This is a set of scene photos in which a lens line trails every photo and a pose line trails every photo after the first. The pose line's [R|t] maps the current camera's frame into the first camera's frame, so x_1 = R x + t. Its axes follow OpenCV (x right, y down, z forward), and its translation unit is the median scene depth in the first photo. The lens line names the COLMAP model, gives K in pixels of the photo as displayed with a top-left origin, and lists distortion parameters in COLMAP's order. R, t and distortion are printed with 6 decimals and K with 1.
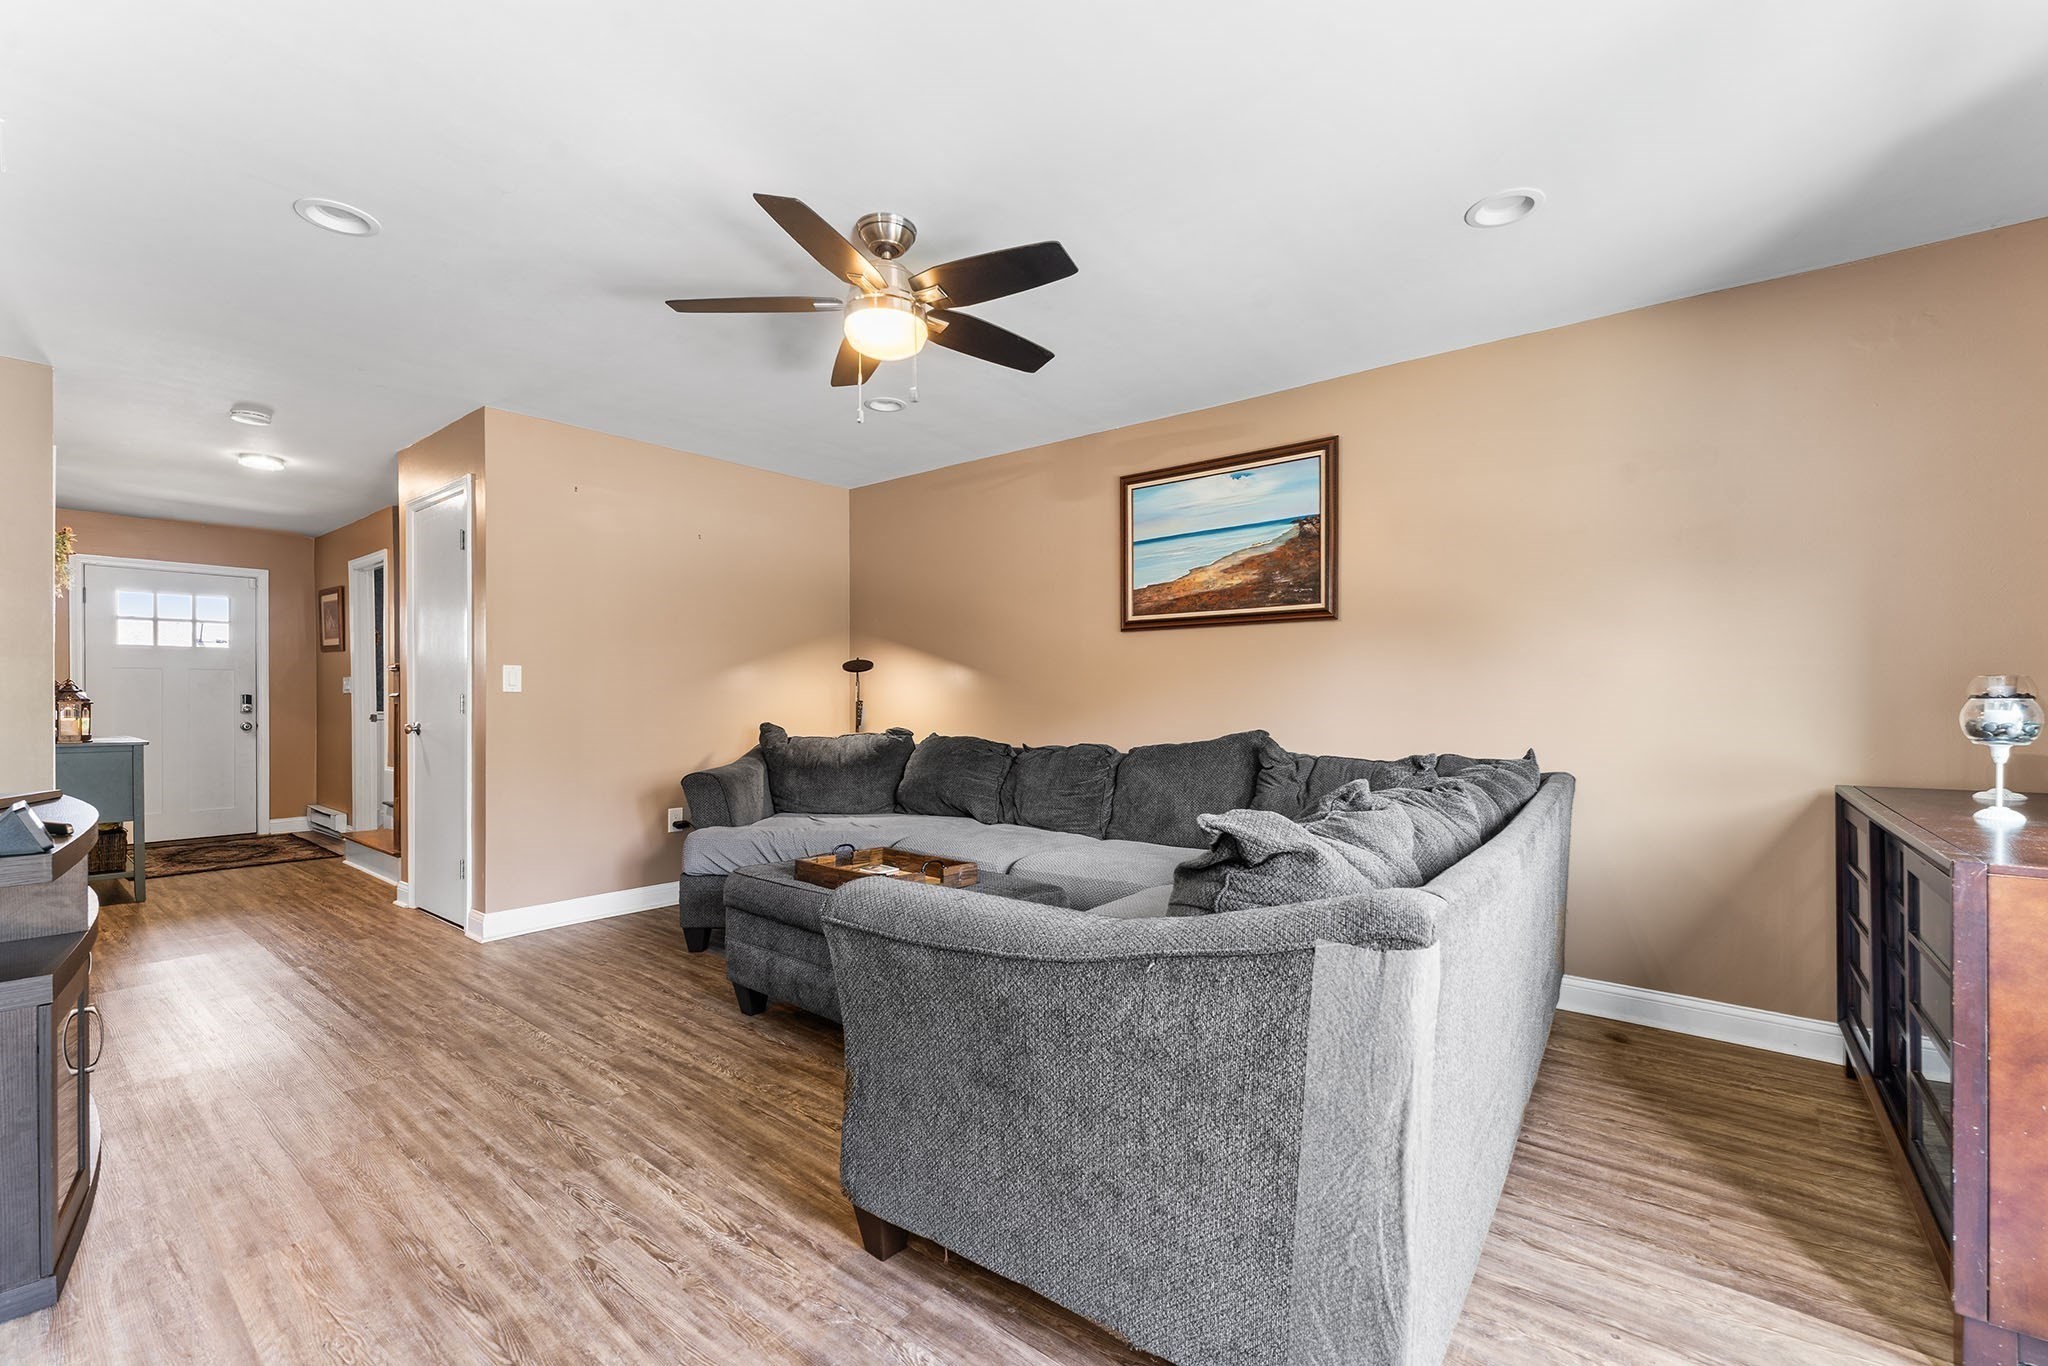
lens RADIAL K [[859.2, 0, 1030.7], [0, 859.2, 693.8], [0, 0, 1]] dist [0.001015, 0.000208]
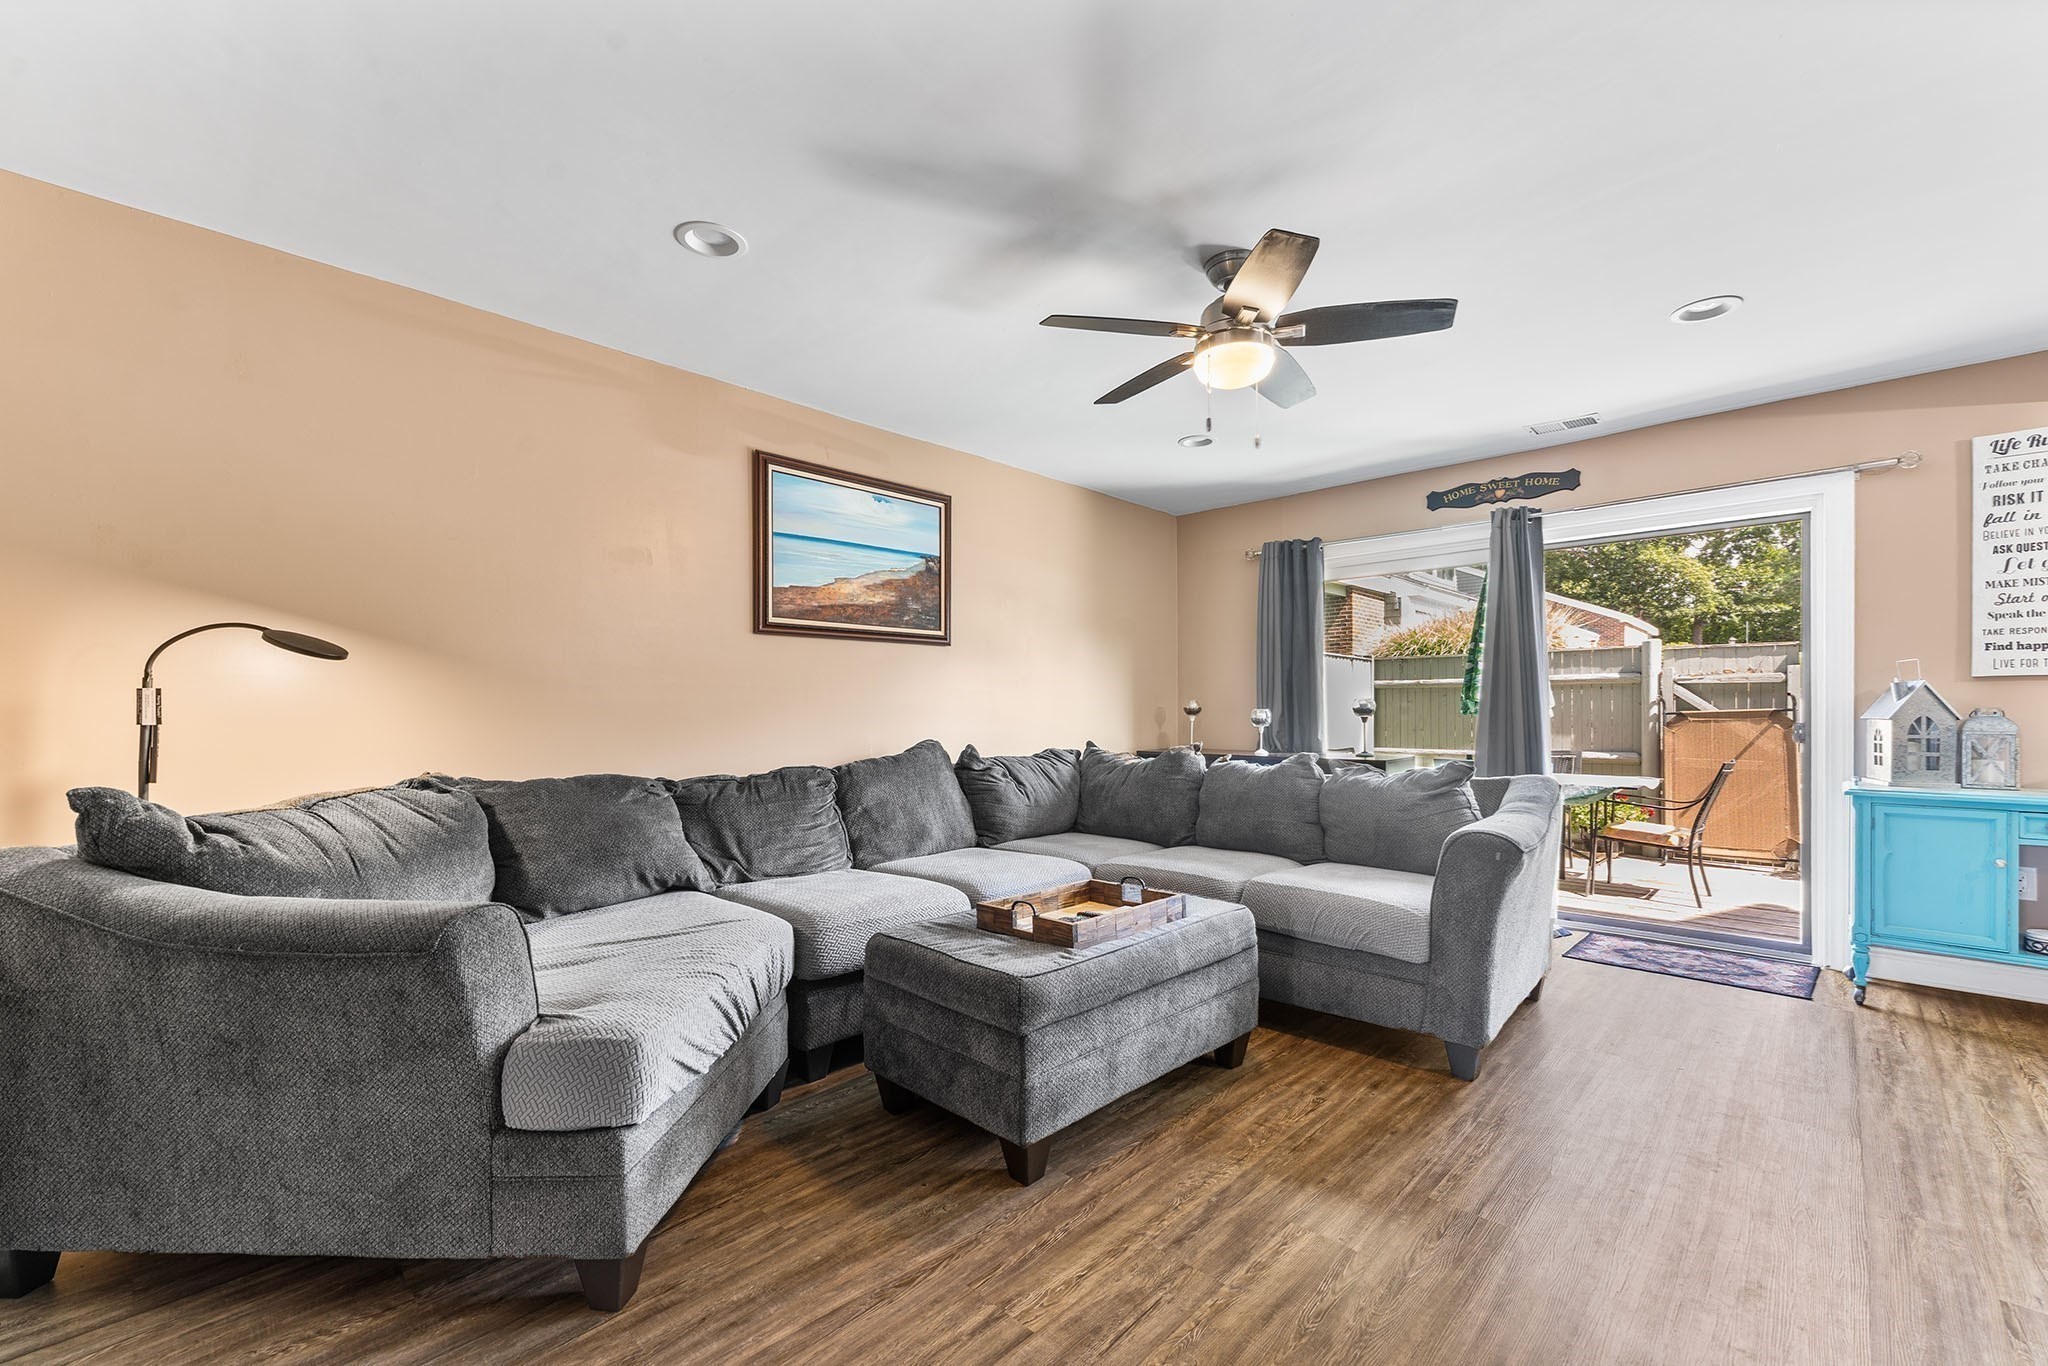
lens RADIAL K [[840.9, 0, 1023.7], [0, 840.9, 701.7], [0, 0, 1]] dist [0.001538, 0.000023]
pose [[0.094383, 0.004191, 0.995527, -0.792674], [-0.001731, 0.999990, -0.004046, -0.002570], [-0.995534, -0.001341, 0.094389, 0.754201]]
